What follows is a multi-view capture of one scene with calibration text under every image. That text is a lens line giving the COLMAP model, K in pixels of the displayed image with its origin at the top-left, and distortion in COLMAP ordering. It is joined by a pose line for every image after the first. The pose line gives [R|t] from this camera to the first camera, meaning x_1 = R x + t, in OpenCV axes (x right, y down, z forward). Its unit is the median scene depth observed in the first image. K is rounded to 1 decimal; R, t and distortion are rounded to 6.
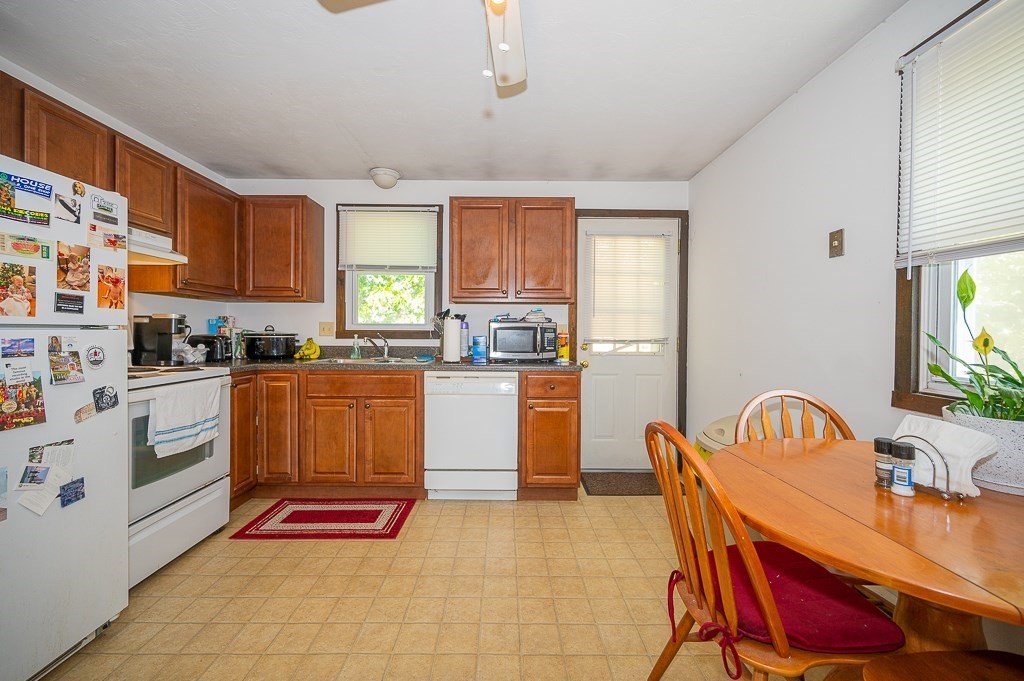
lens RADIAL K [[400.7, 0, 509.5], [0, 400.7, 332.5], [0, 0, 1]] dist [0.018644, 0.000026]
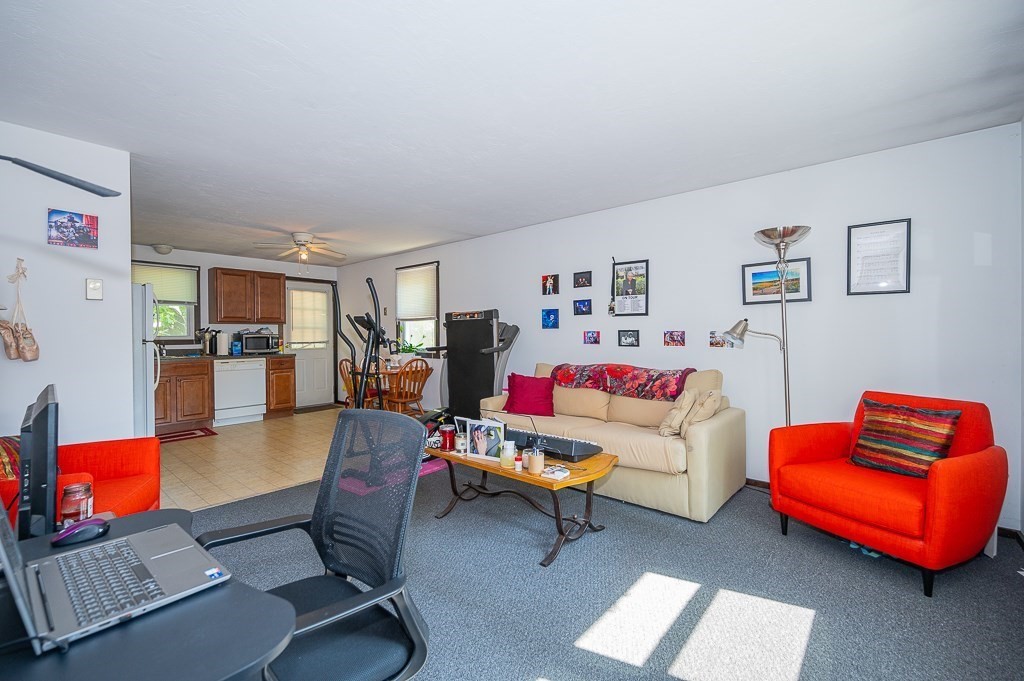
lens RADIAL K [[433.9, 0, 508.5], [0, 433.9, 335.8], [0, 0, 1]] dist [-0.000598, 0.000001]
pose [[0.656258, -0.014013, 0.754407, -0.749302], [0.015668, 0.999865, 0.004943, -0.008252], [-0.754374, 0.008576, 0.656389, -1.287716]]
